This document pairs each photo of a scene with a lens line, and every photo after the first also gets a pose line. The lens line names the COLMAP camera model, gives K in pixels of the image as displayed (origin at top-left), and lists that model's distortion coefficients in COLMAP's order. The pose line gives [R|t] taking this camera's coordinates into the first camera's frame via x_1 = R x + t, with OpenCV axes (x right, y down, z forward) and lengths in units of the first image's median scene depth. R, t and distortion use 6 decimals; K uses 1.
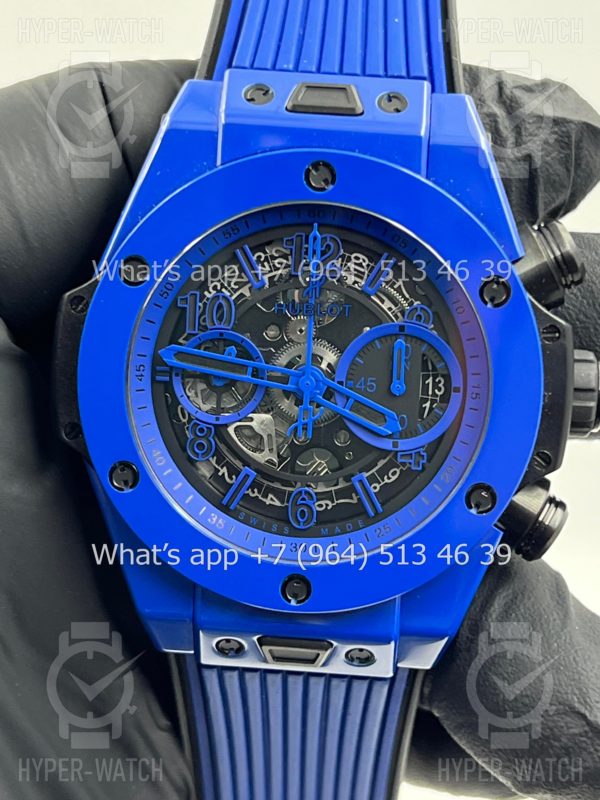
lens RADIAL K [[1763.6, 0, 300.0], [0, 1763.6, 400.0], [0, 0, 1]] dist [0.056909, 0.351778]
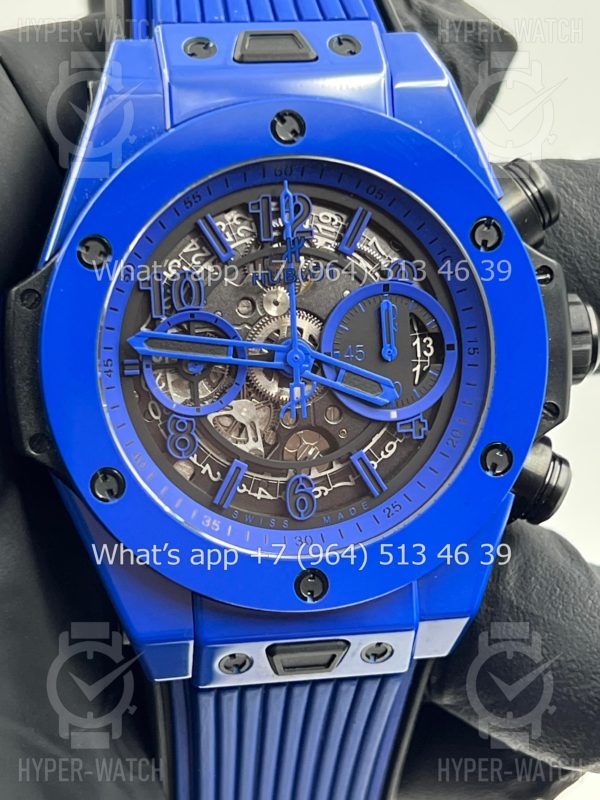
lens RADIAL K [[1763.6, 0, 300.0], [0, 1763.6, 400.0], [0, 0, 1]] dist [0.056909, 0.351778]
pose [[0.972942, -0.118286, 0.198477, -0.173098], [0.124898, 0.991945, -0.021088, 0.030924], [-0.194384, 0.045307, 0.979879, 0.111226]]
